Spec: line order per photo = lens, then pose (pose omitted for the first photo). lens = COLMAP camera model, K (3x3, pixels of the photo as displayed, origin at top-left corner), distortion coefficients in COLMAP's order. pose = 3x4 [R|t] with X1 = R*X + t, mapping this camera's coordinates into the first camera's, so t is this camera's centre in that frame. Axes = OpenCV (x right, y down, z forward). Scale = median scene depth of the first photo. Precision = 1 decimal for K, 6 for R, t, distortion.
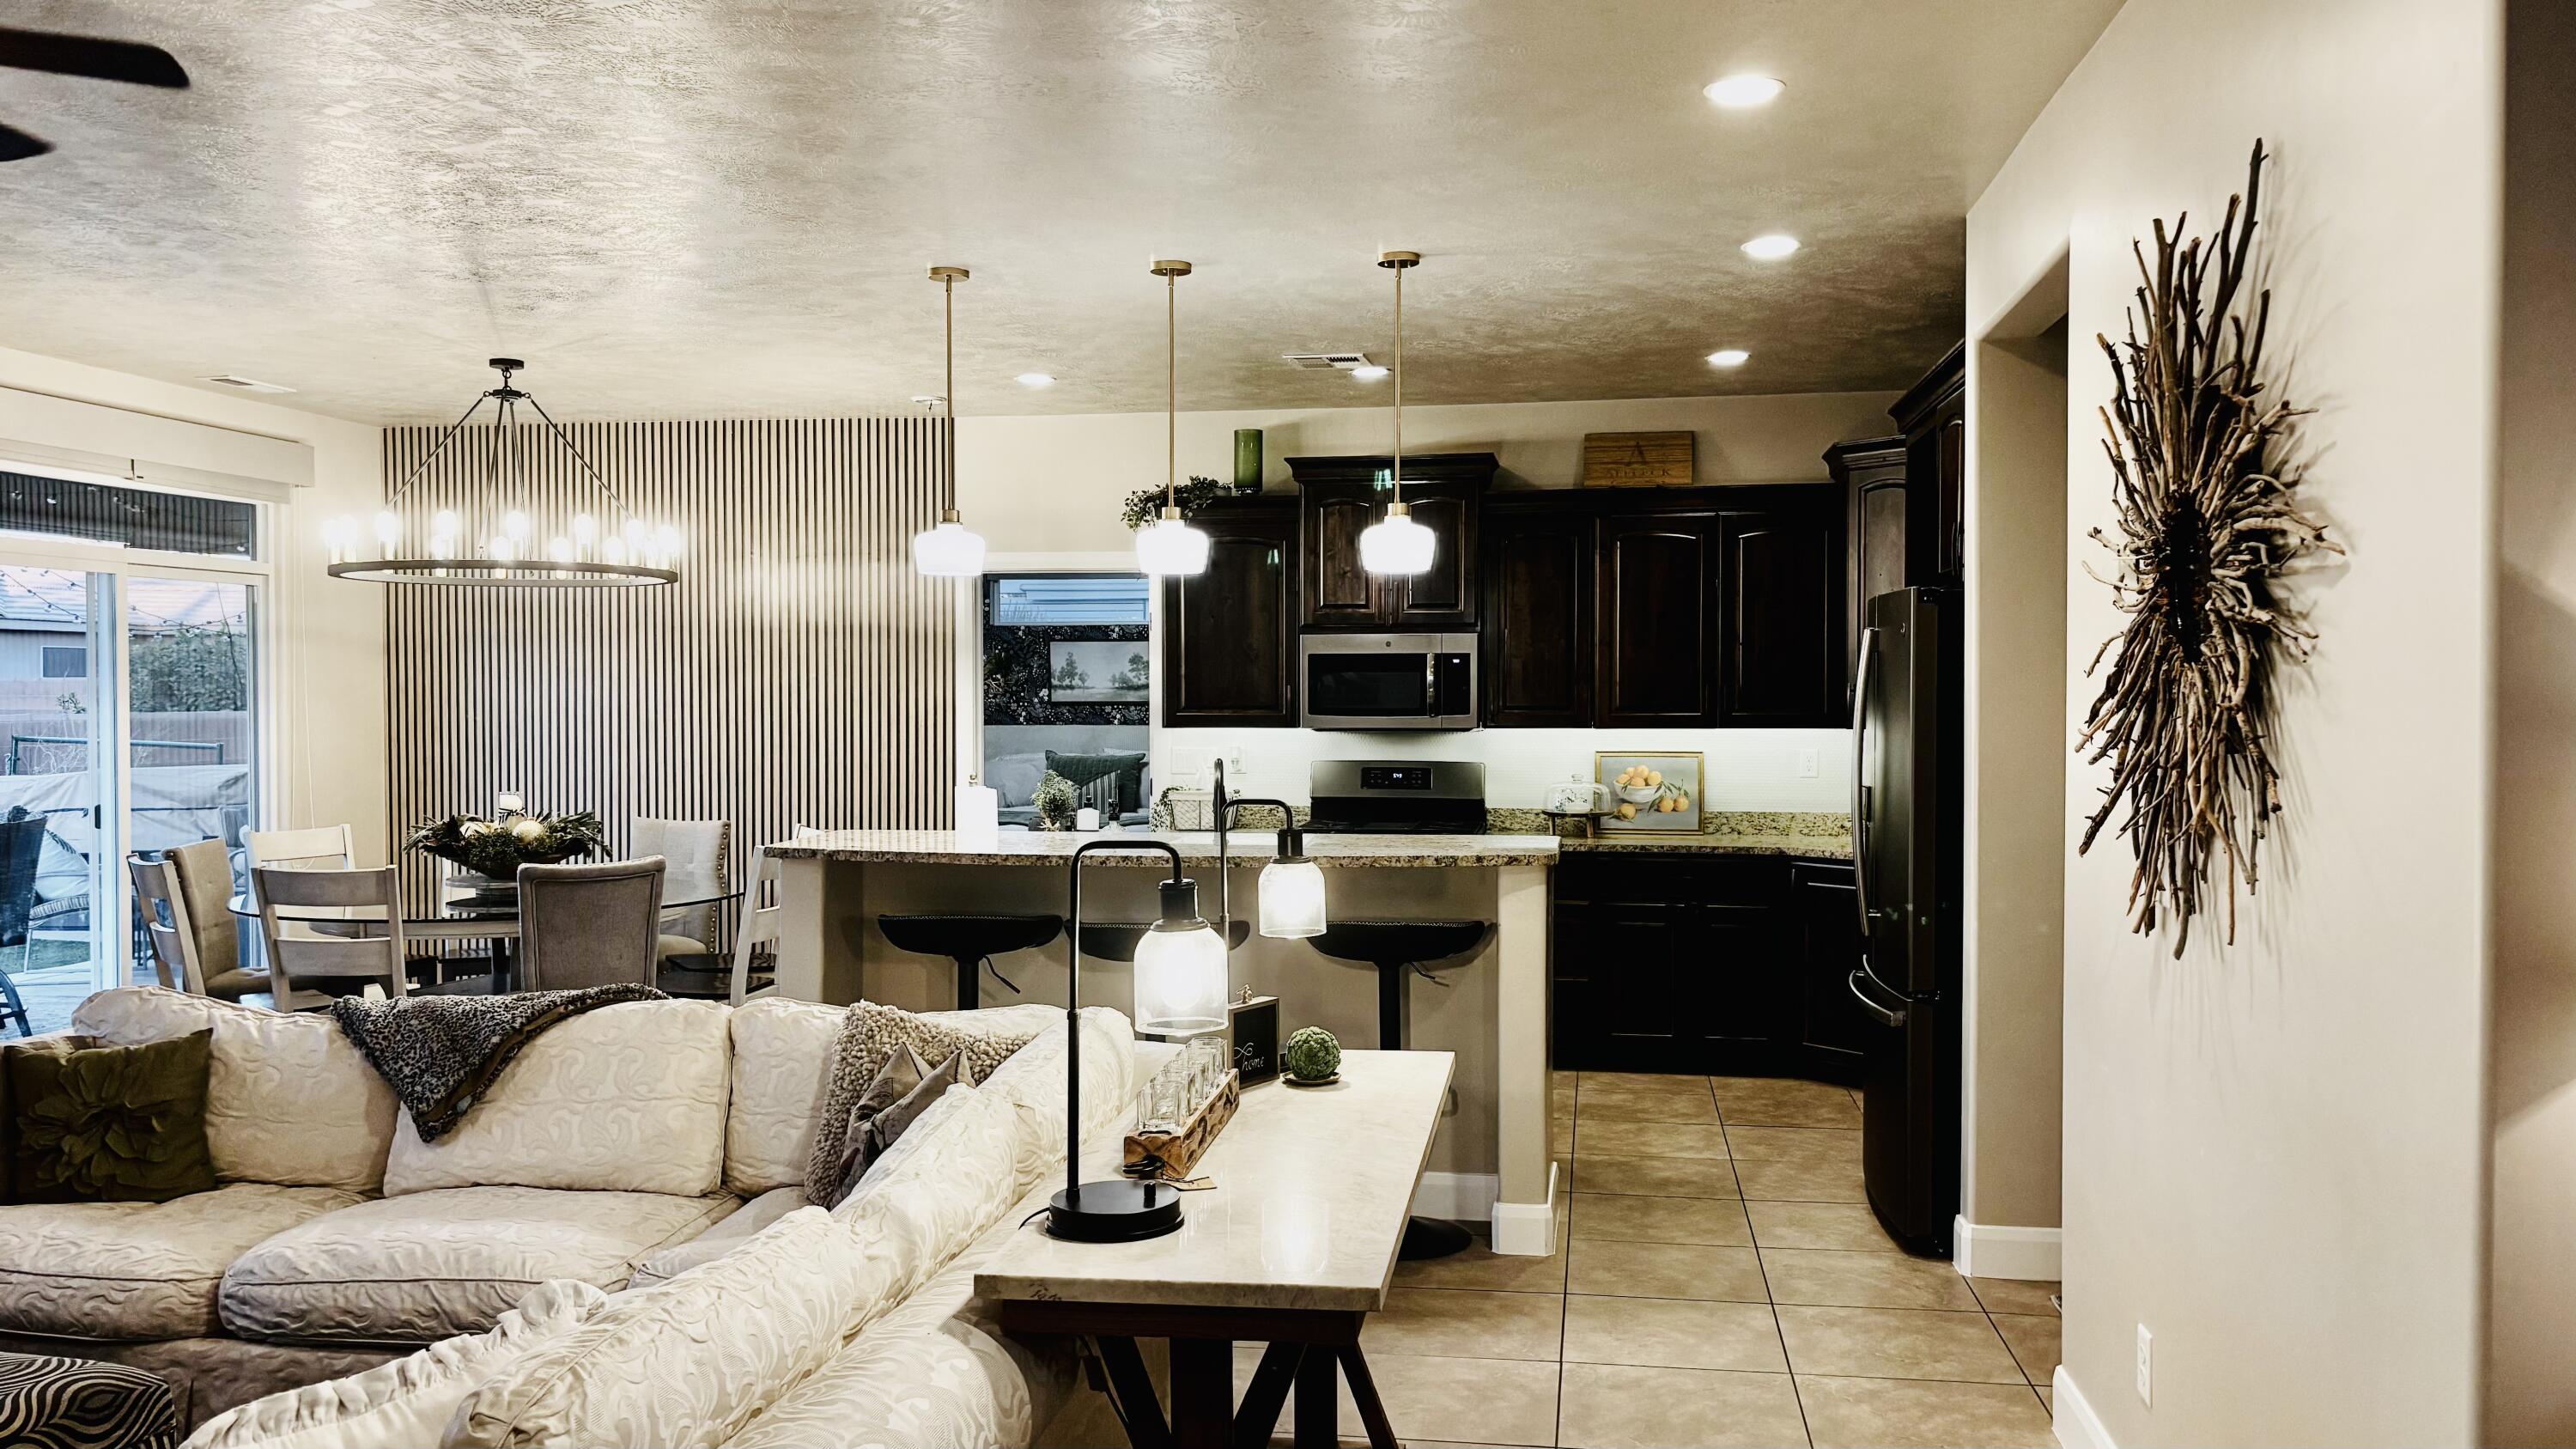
lens RADIAL K [[2063.5, 0, 1288.0], [0, 2063.5, 724.5], [0, 0, 1]] dist [0.040223, -0.000261]
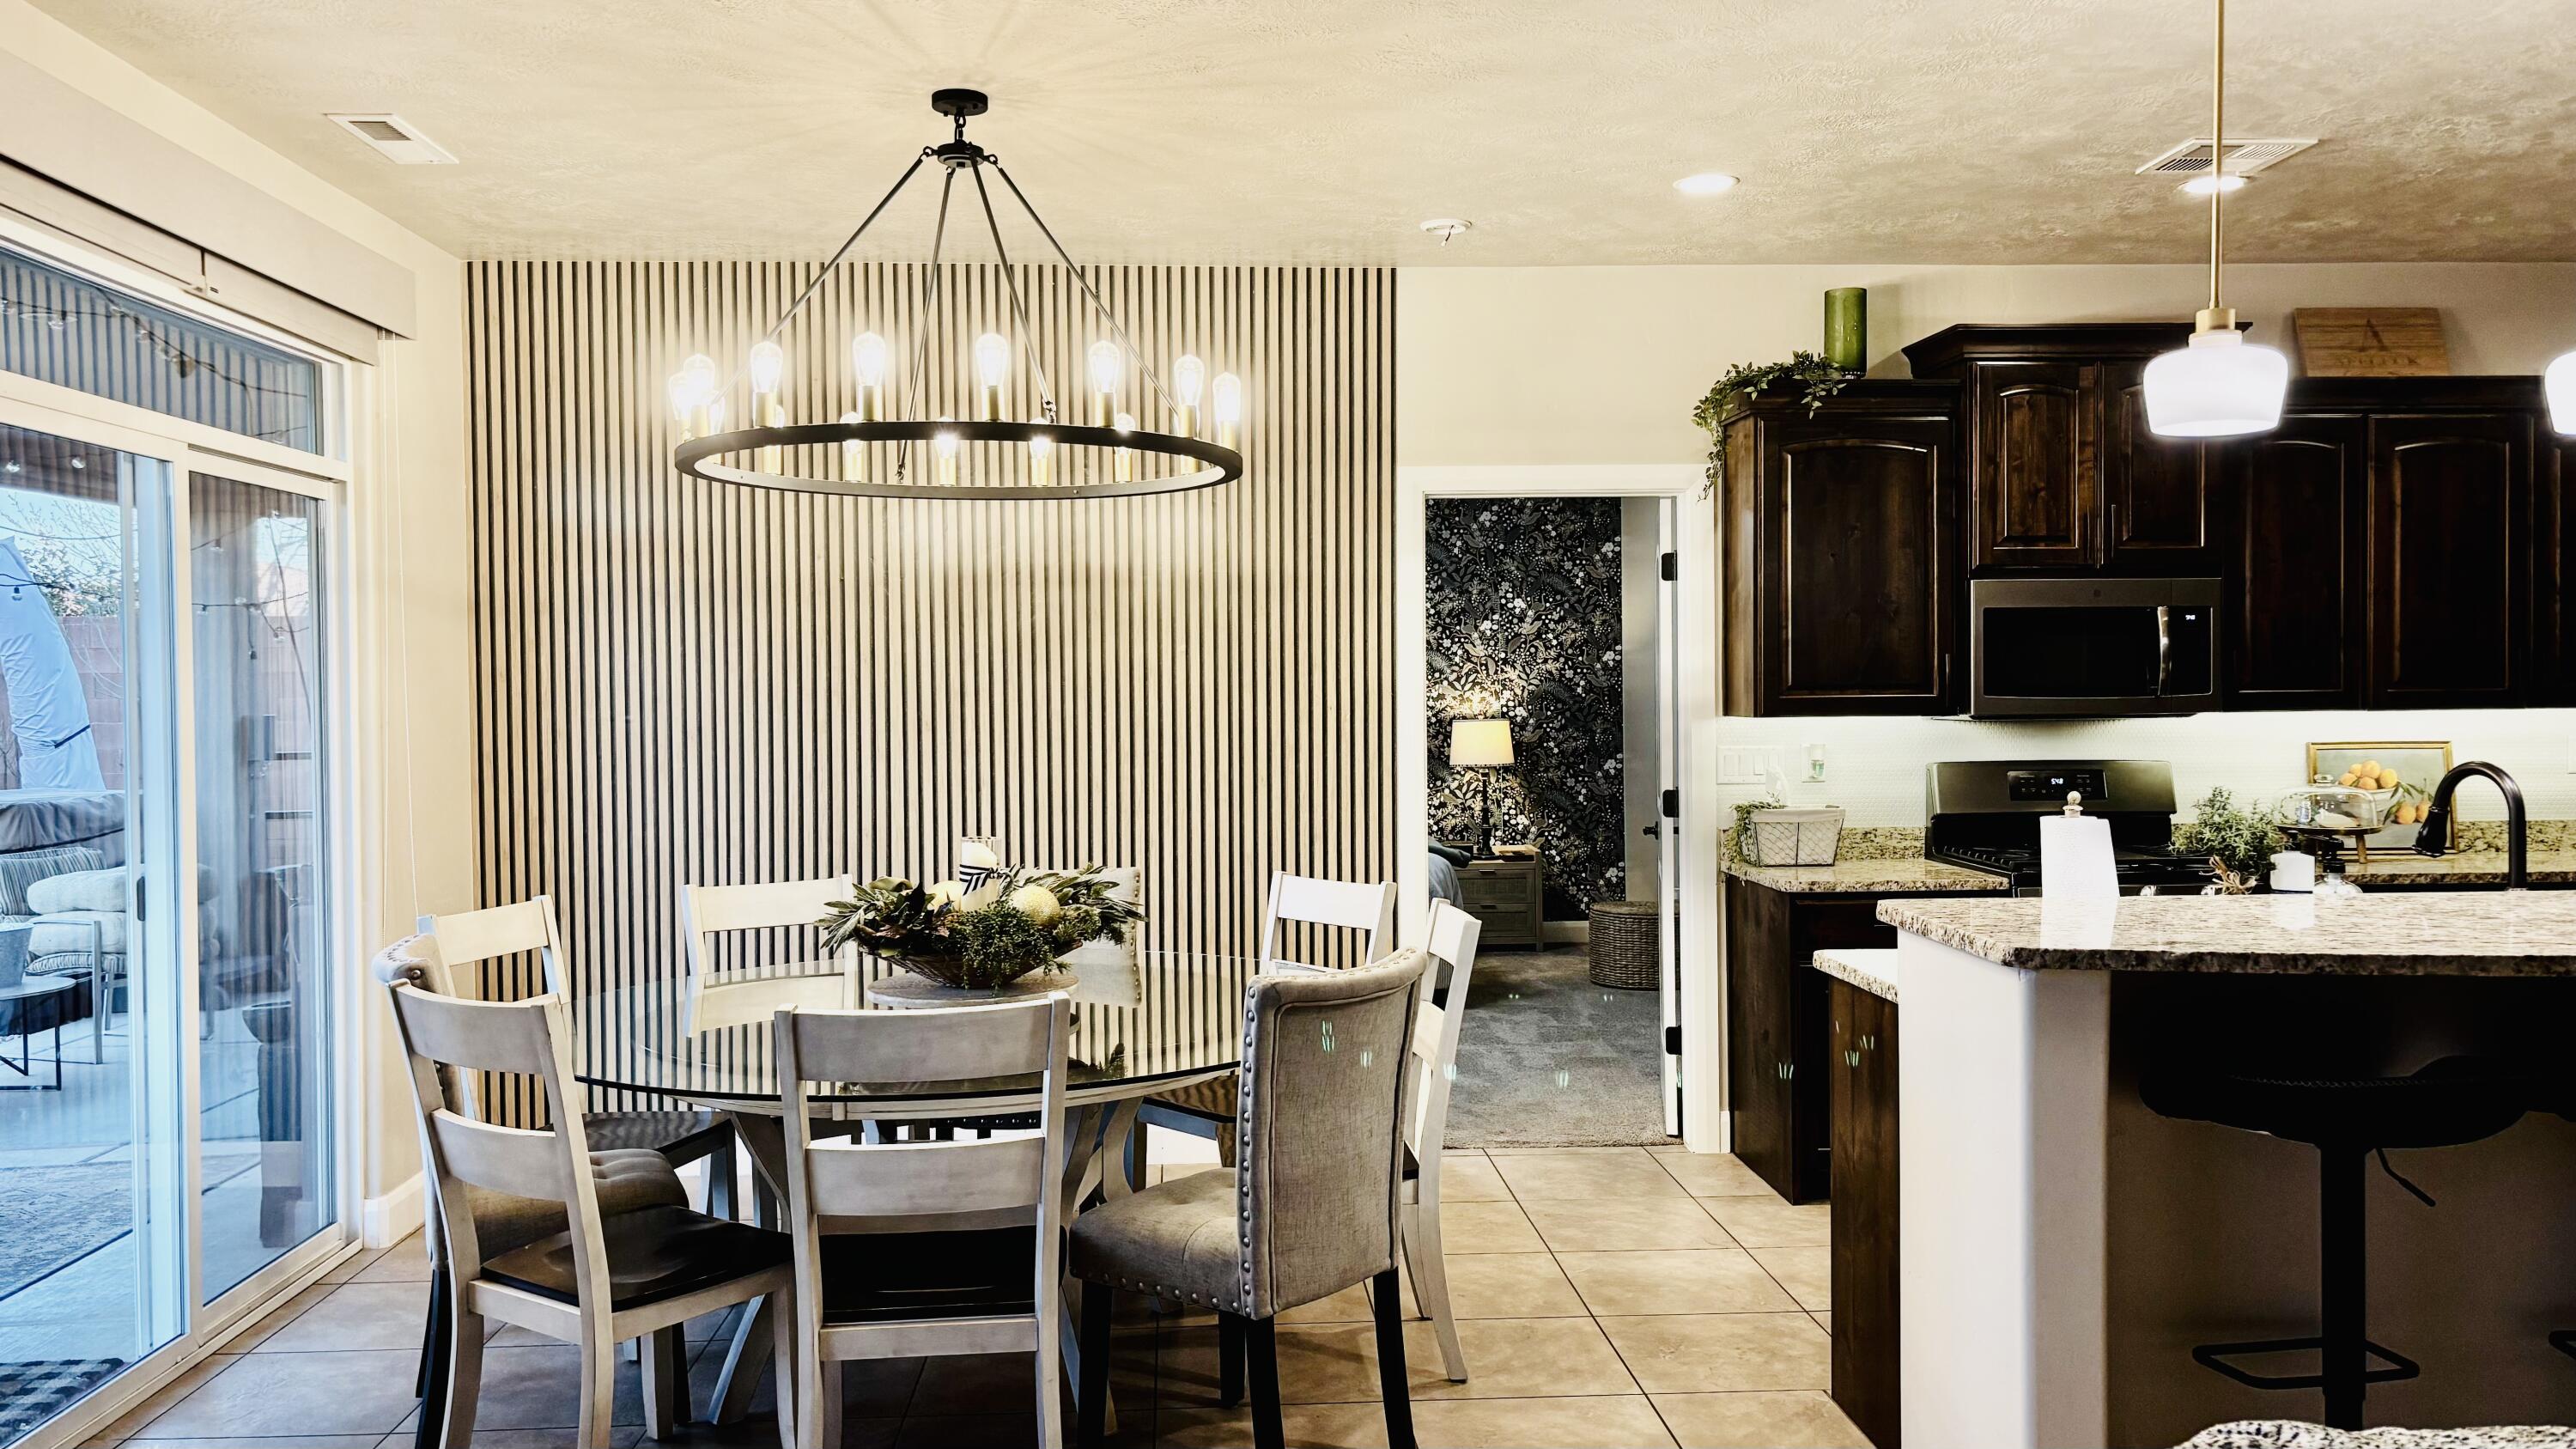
lens RADIAL K [[2063.5, 0, 1288.0], [0, 2063.5, 724.5], [0, 0, 1]] dist [0.040223, -0.000261]
pose [[0.973023, -0.011724, 0.230410, -0.376786], [0.010604, 0.999925, 0.006098, -0.001669], [-0.230465, -0.003491, 0.973074, 0.368922]]
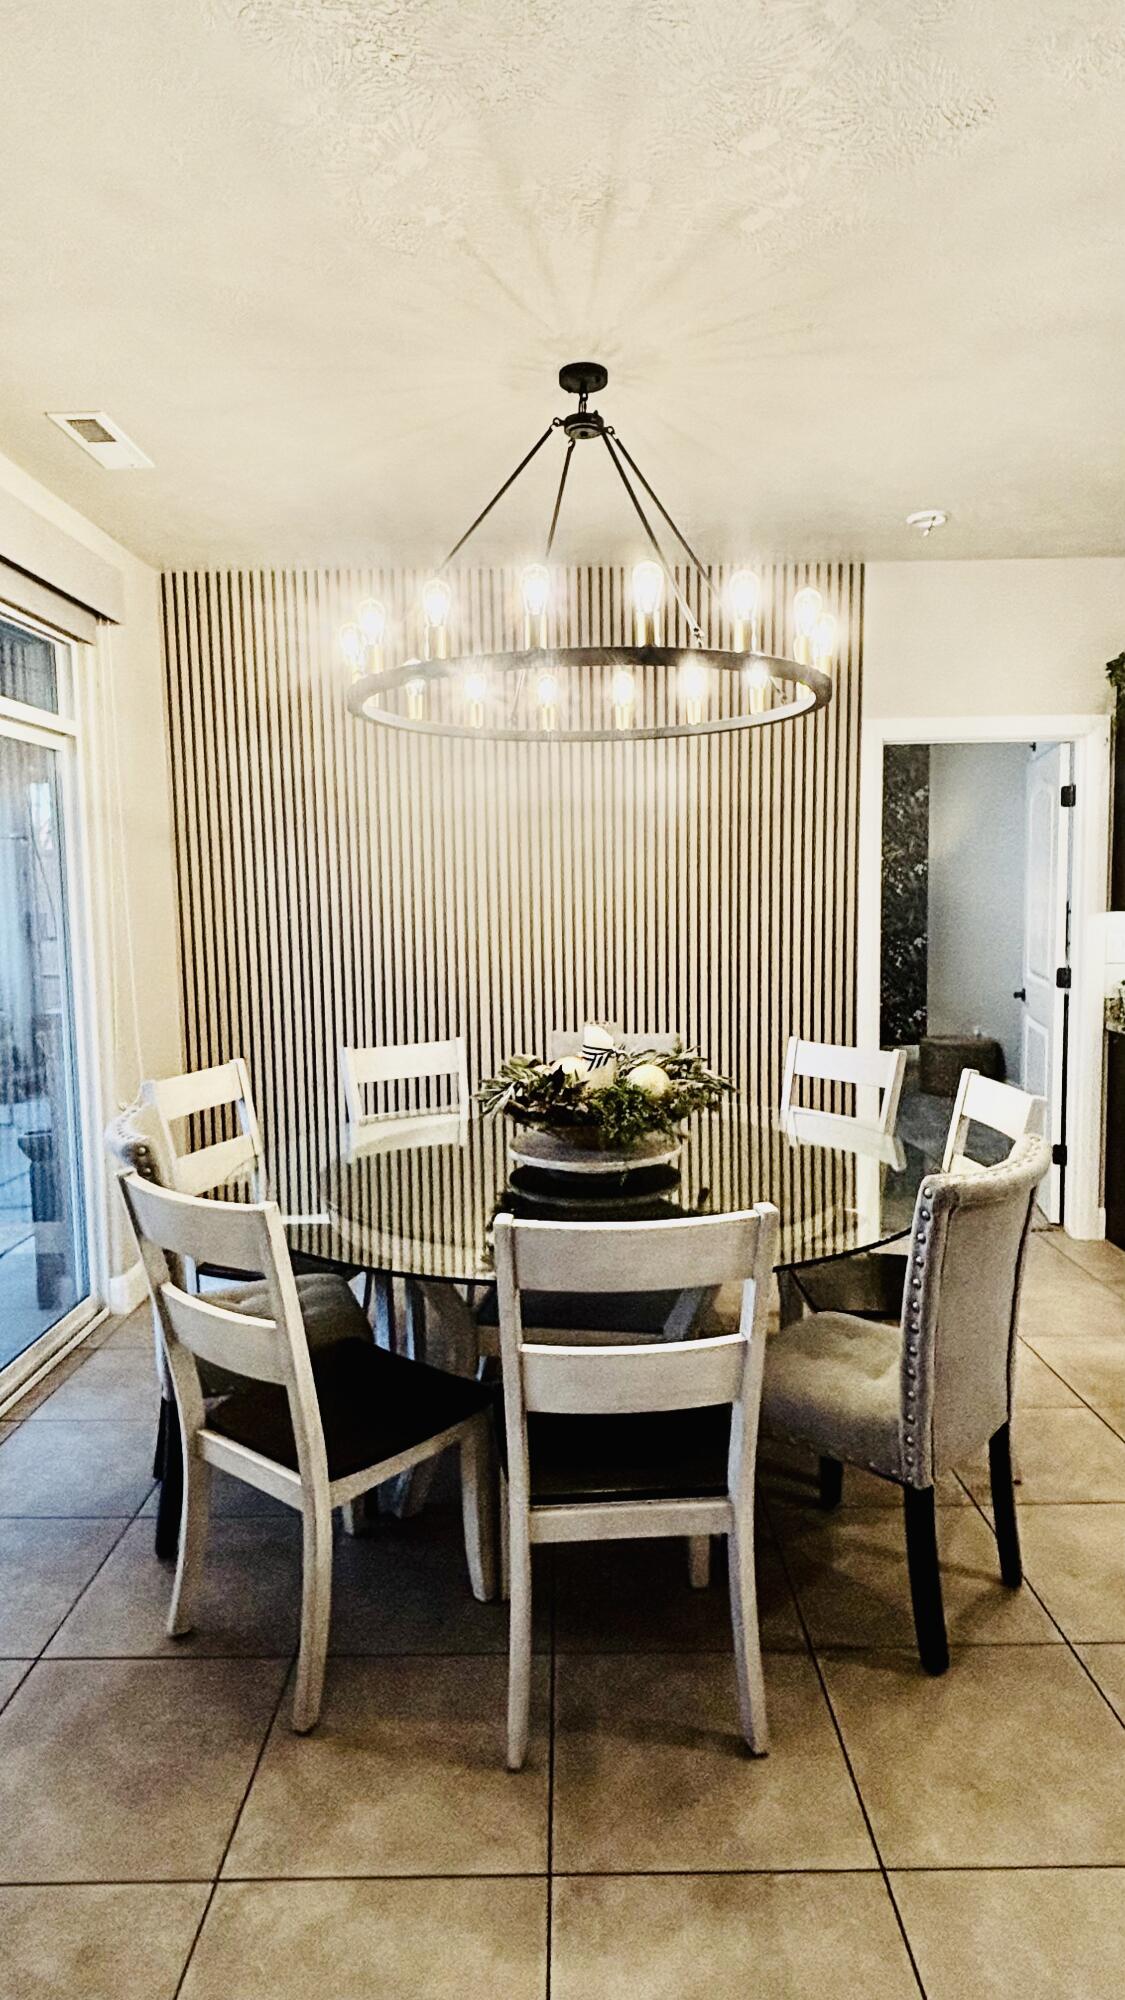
lens RADIAL K [[1198.0, 0, 562.5], [0, 1198.0, 1000.0], [0, 0, 1]] dist [0.004142, -0.000483]
pose [[0.984112, -0.030114, 0.174979, -0.406023], [0.016341, 0.996691, 0.079626, -0.006013], [-0.176798, -0.075501, 0.981347, 0.545990]]
